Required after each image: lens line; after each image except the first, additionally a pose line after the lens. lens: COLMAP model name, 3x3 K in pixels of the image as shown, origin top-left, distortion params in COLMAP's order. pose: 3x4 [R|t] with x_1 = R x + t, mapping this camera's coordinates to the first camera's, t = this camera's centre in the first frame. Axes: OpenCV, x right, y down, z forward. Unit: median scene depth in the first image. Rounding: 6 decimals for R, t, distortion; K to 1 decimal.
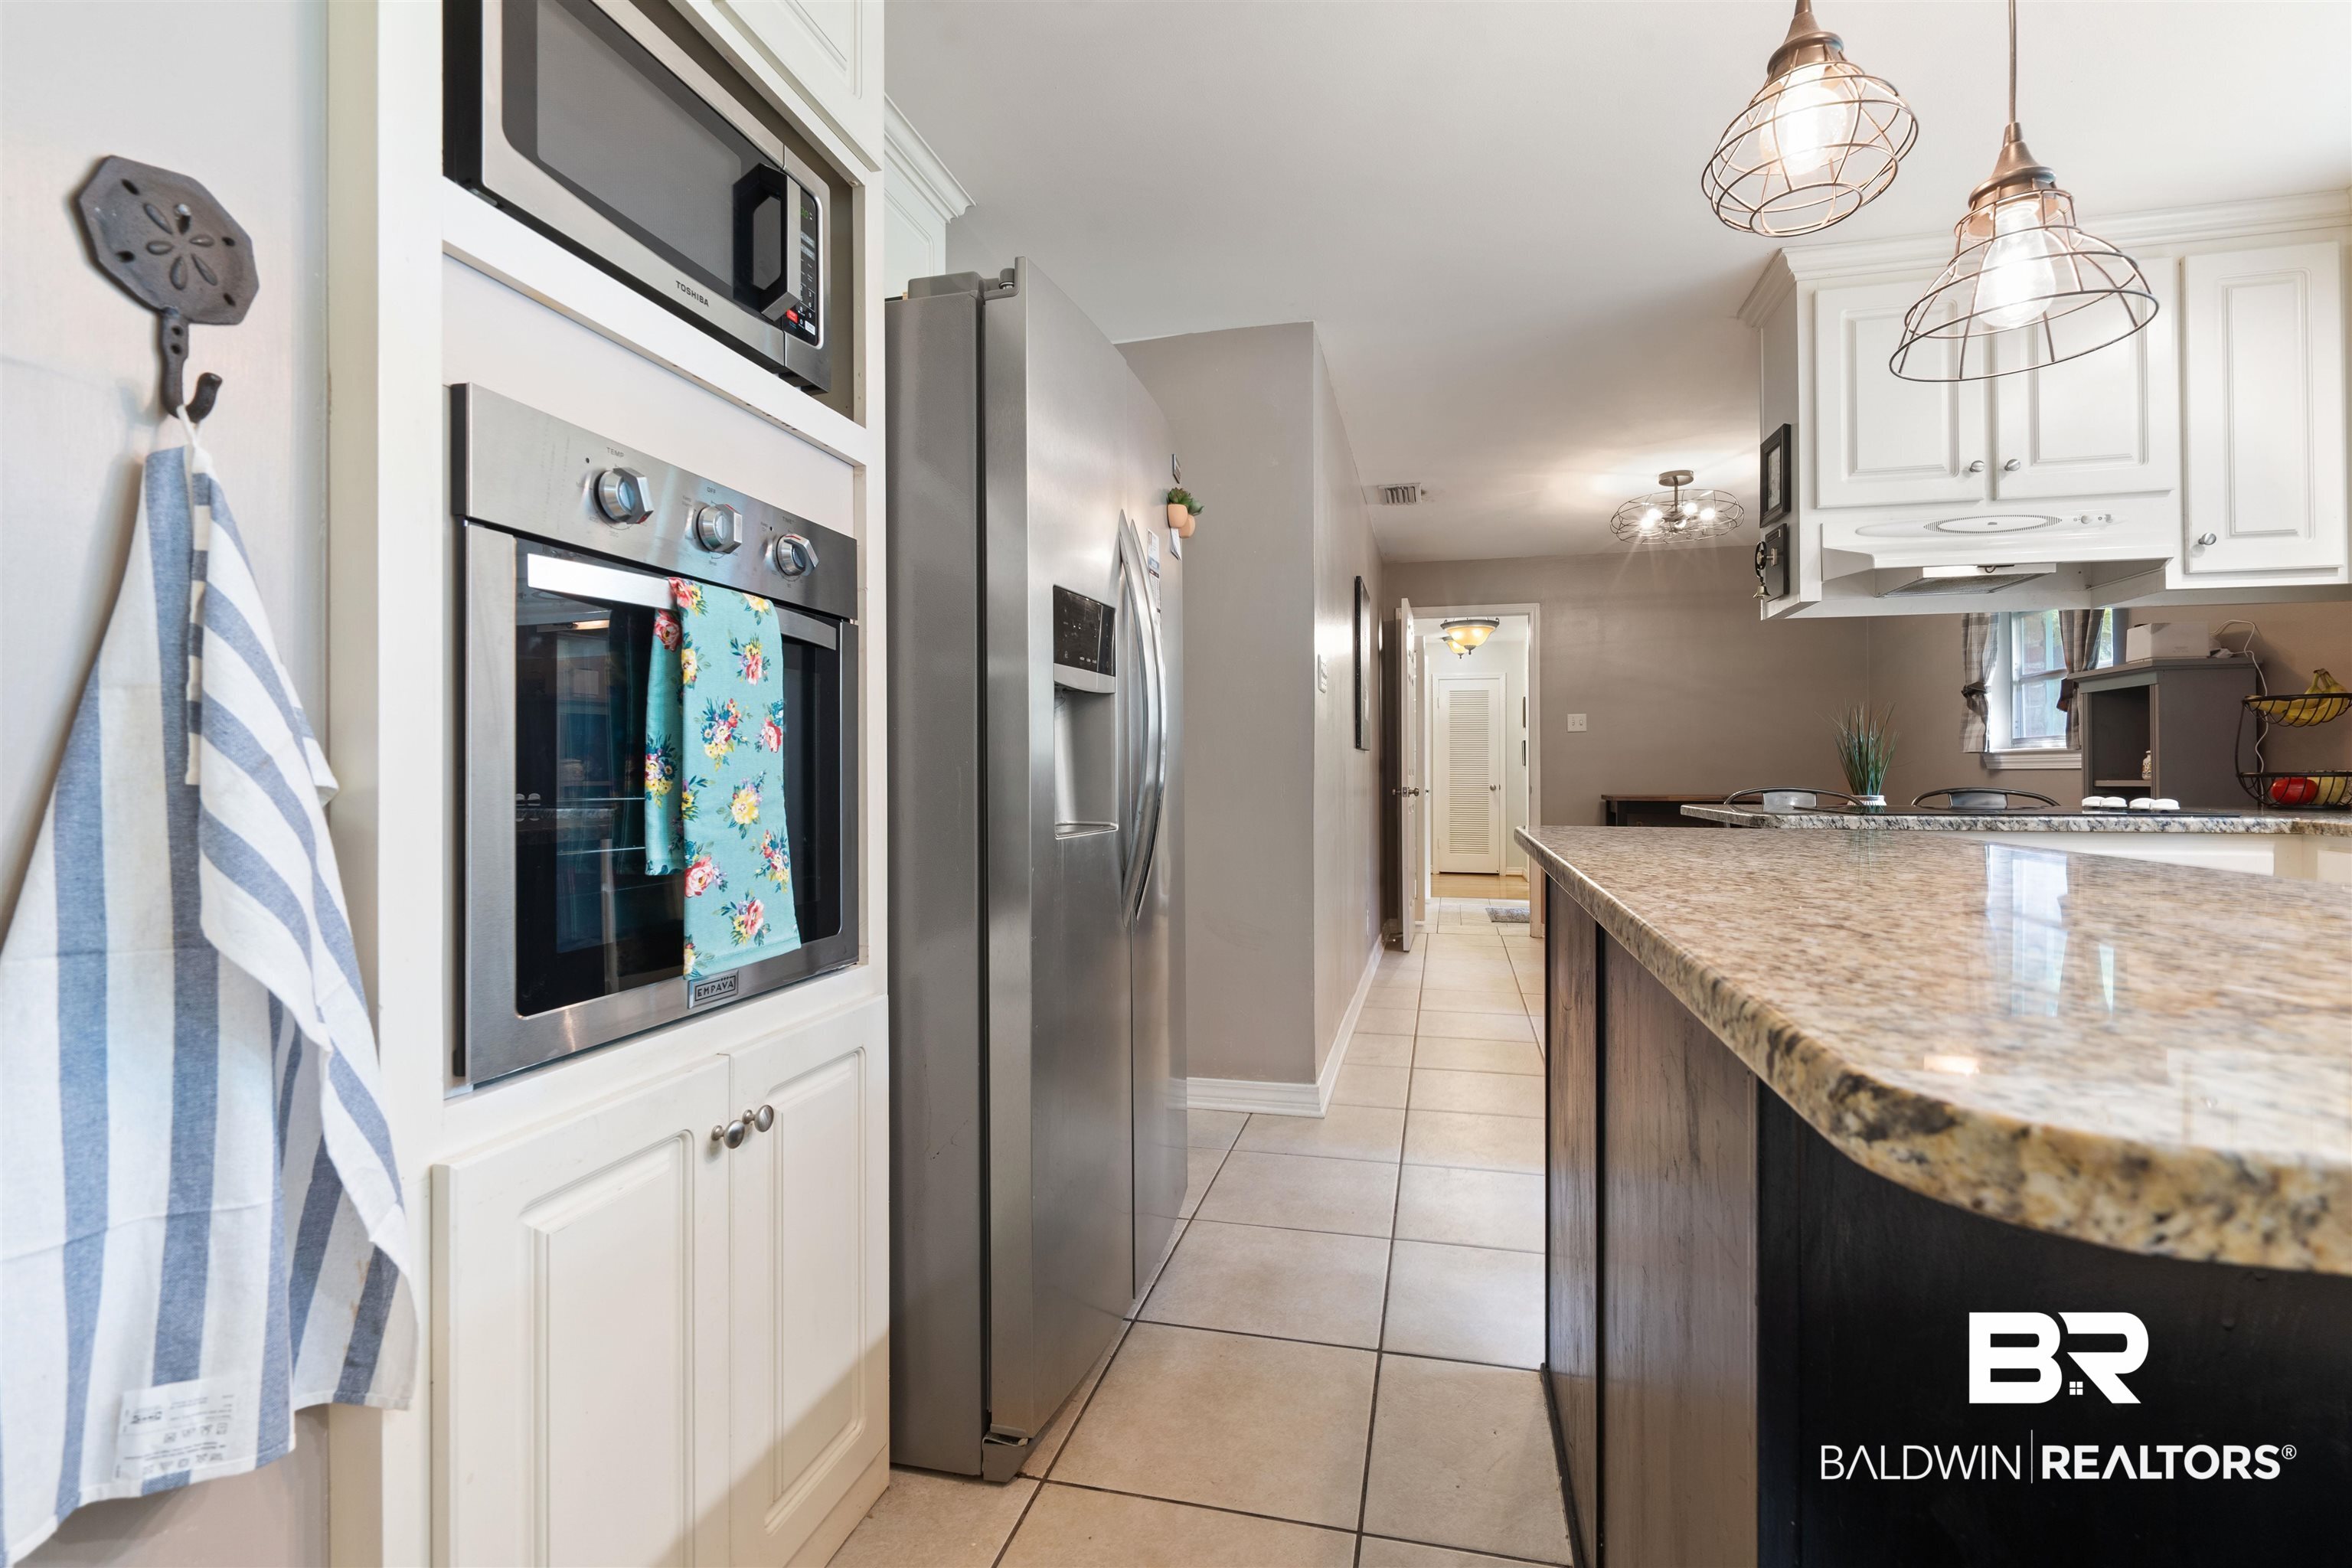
lens RADIAL K [[1036.9, 0, 1182.3], [0, 1036.9, 772.8], [0, 0, 1]] dist [-0.004582, 0.001015]
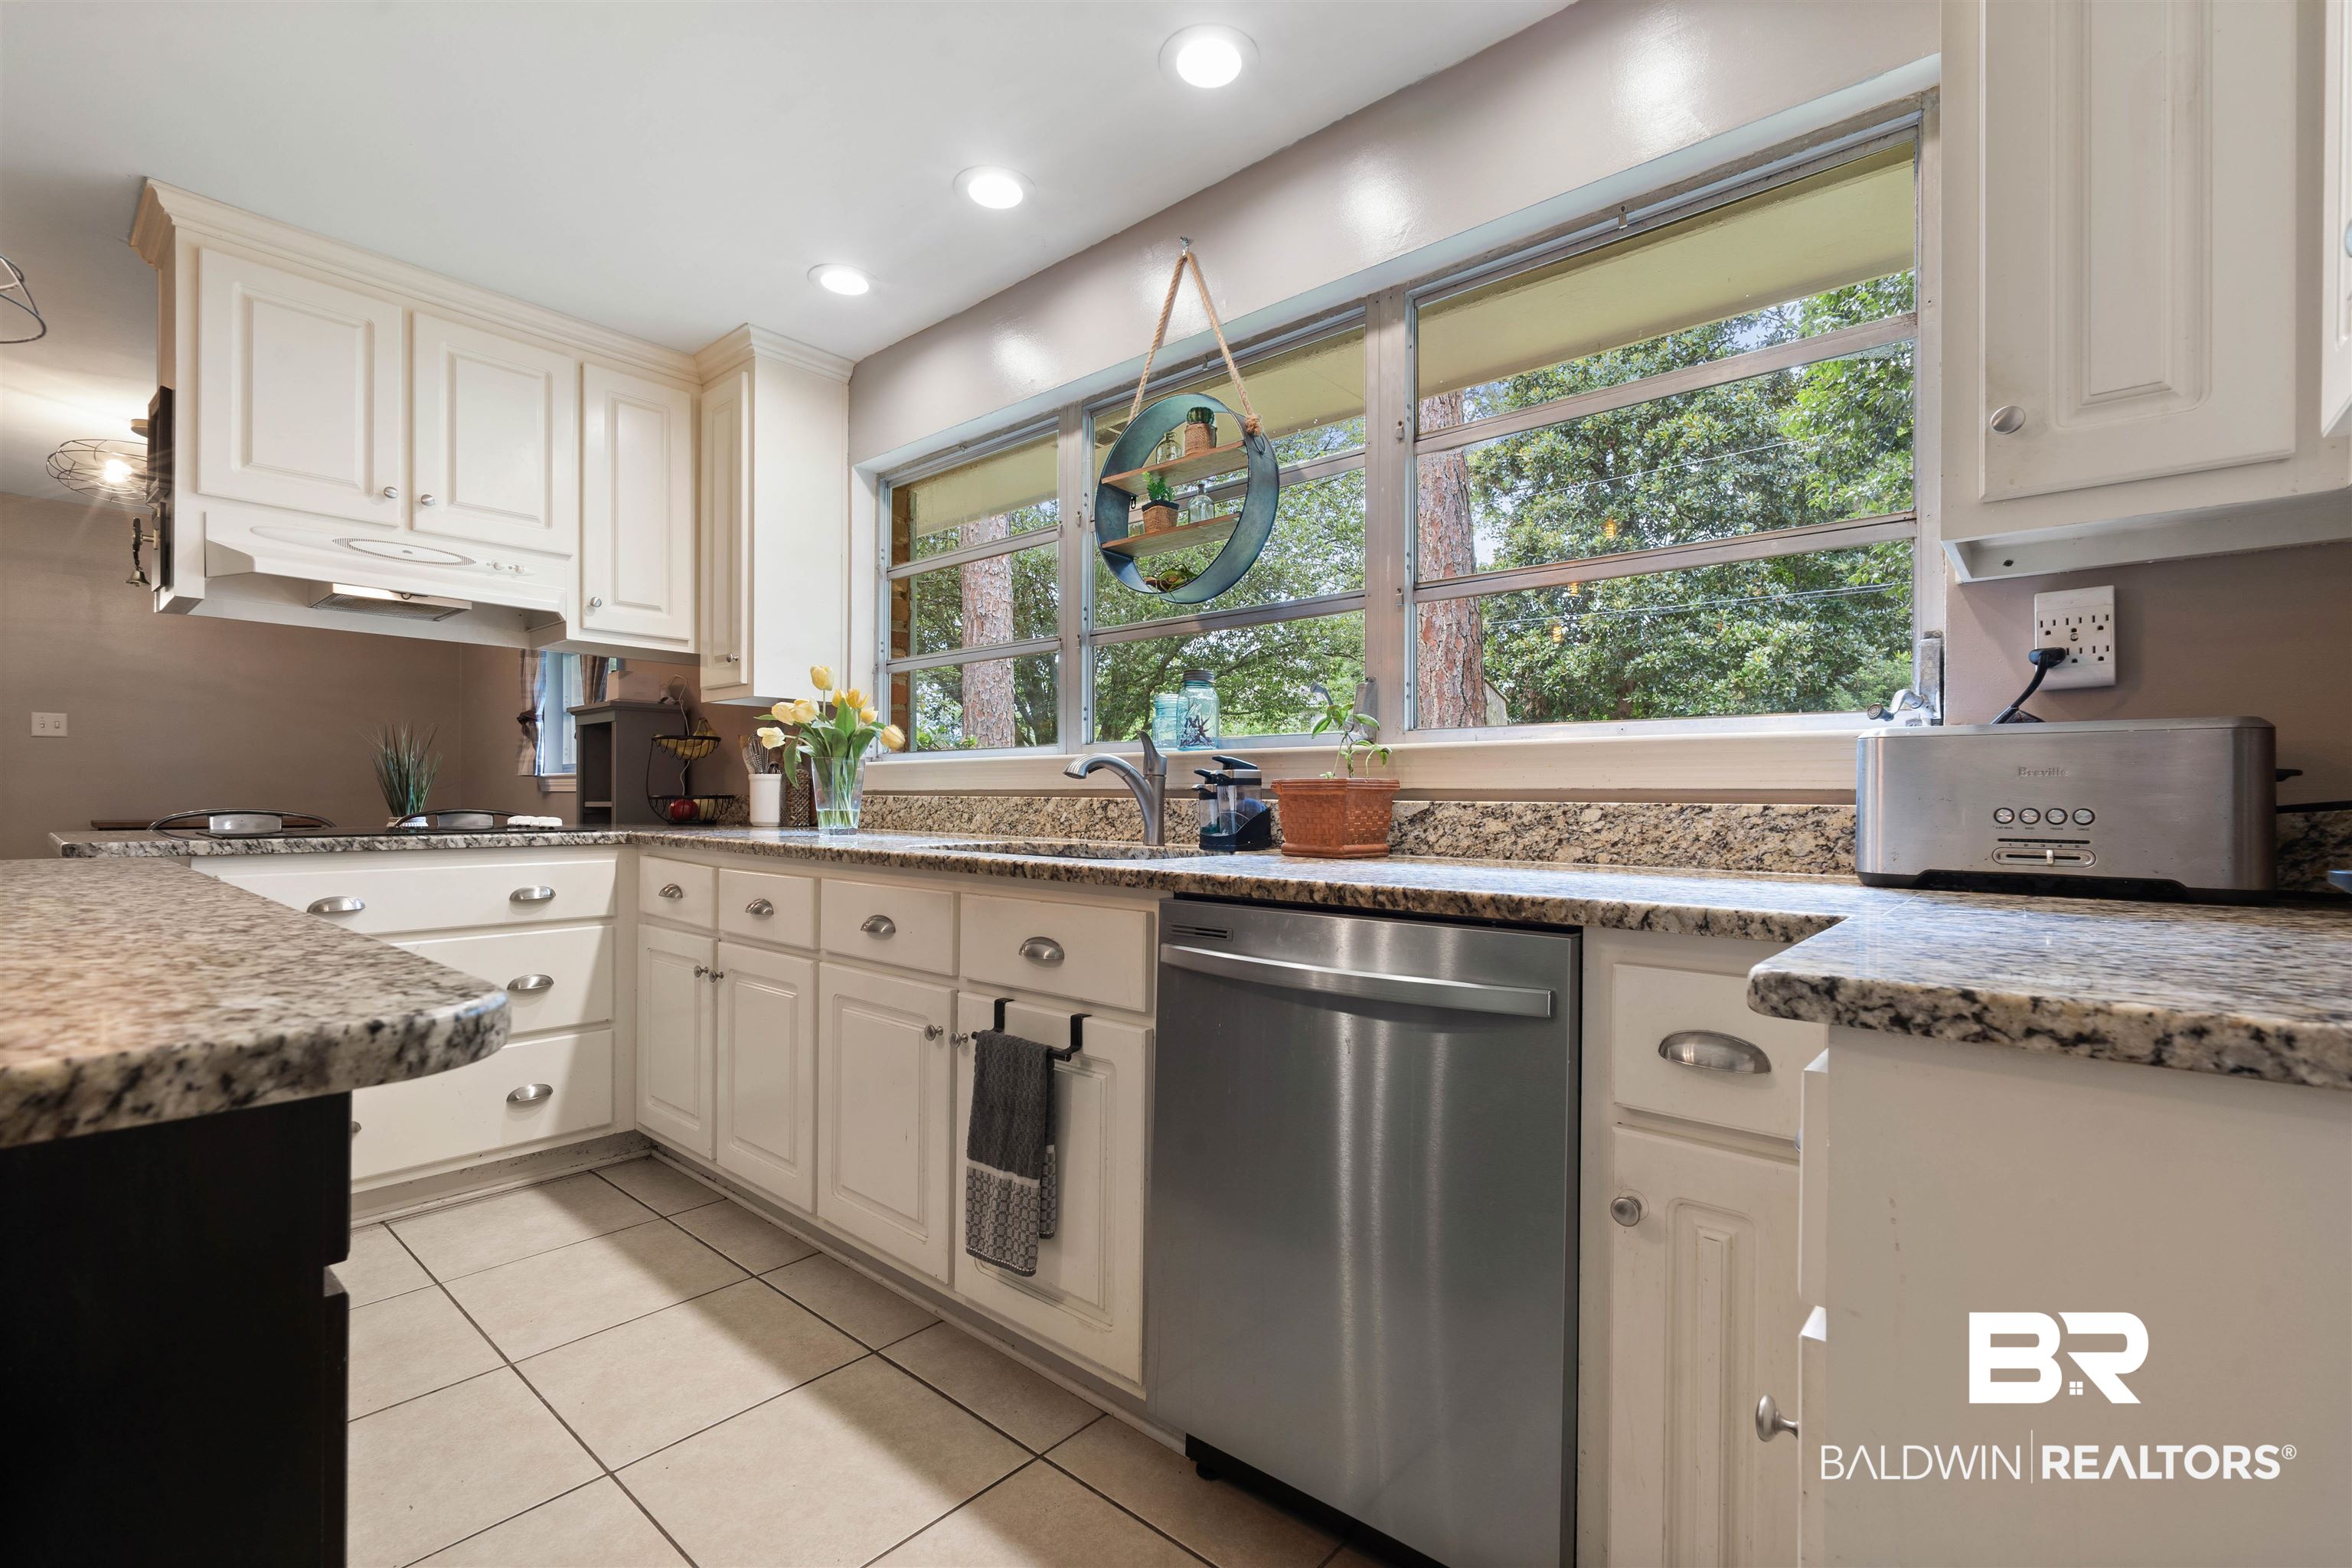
lens RADIAL K [[1036.9, 0, 1182.1], [0, 1036.9, 796.7], [0, 0, 1]] dist [-0.004582, 0.001015]
pose [[0.450668, 0.005526, 0.892675, 0.195113], [-0.006795, 0.999973, -0.002759, 0.000245], [-0.892666, -0.004822, 0.450693, -0.140068]]
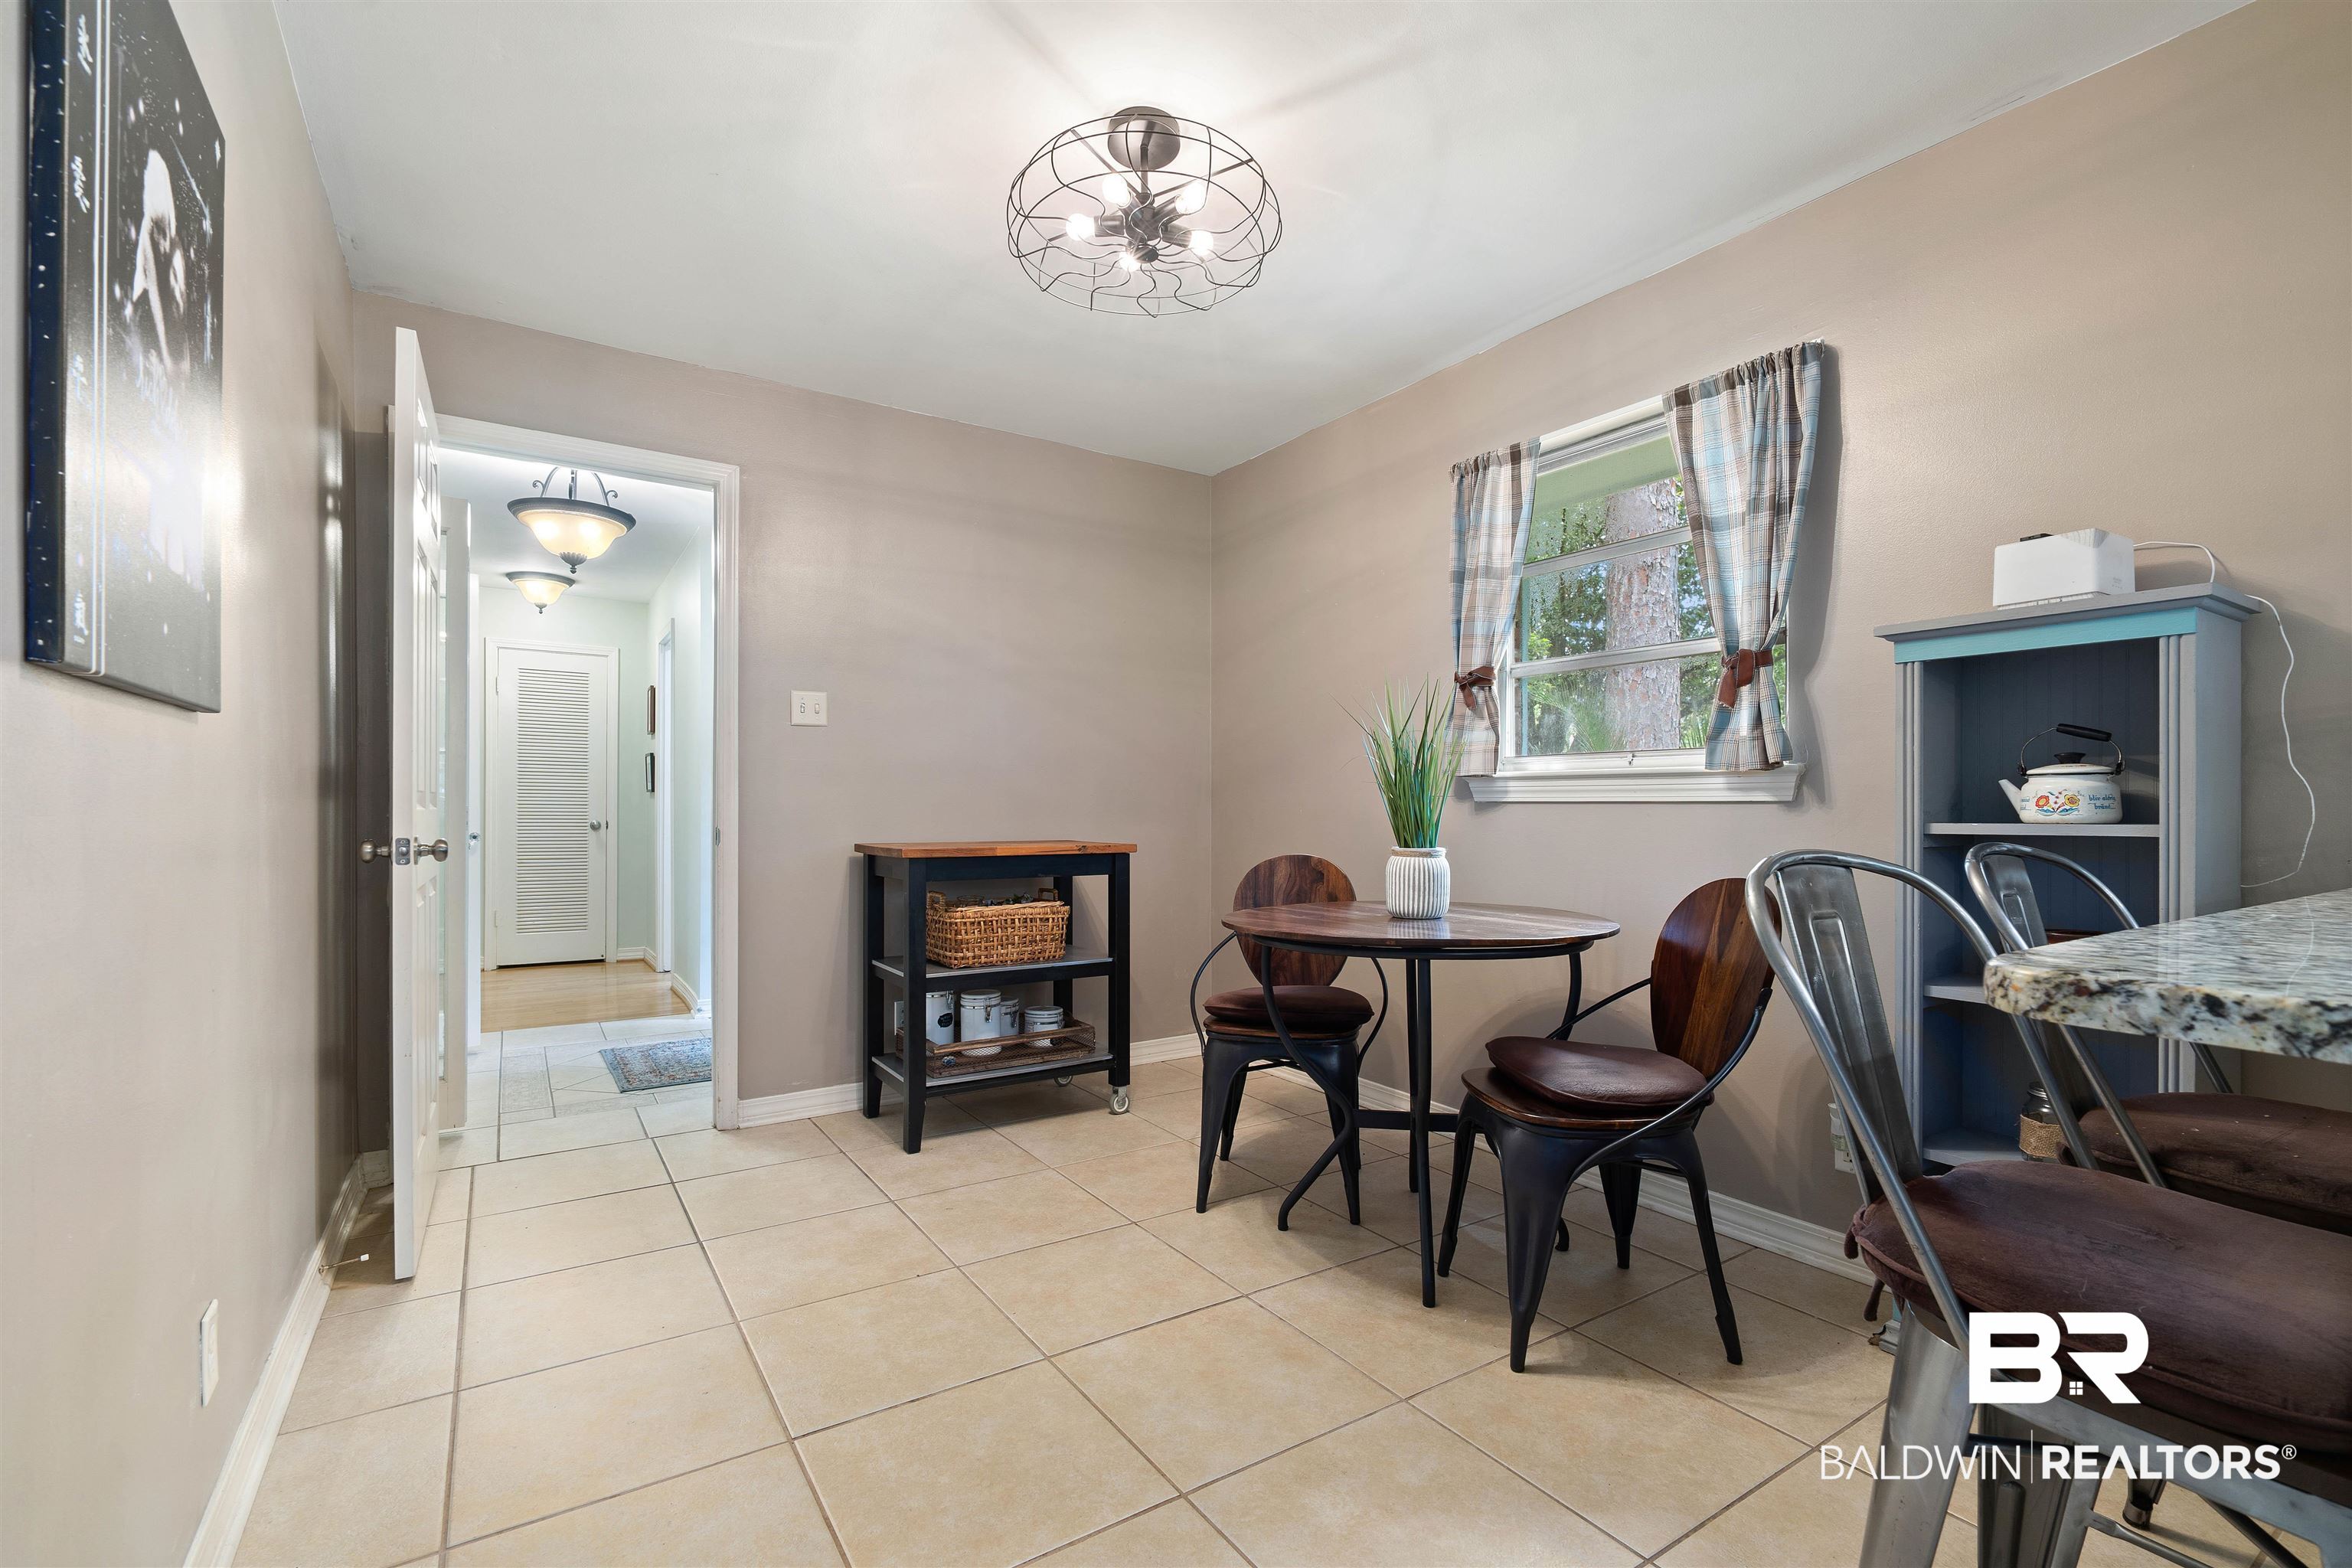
lens RADIAL K [[1036.9, 0, 1181.1], [0, 1036.9, 800.1], [0, 0, 1]] dist [-0.004582, 0.001015]
pose [[0.673192, 0.009154, 0.739411, 0.274458], [-0.006776, 0.999958, -0.006211, 0.000738], [-0.739436, -0.000829, 0.673226, 1.164391]]
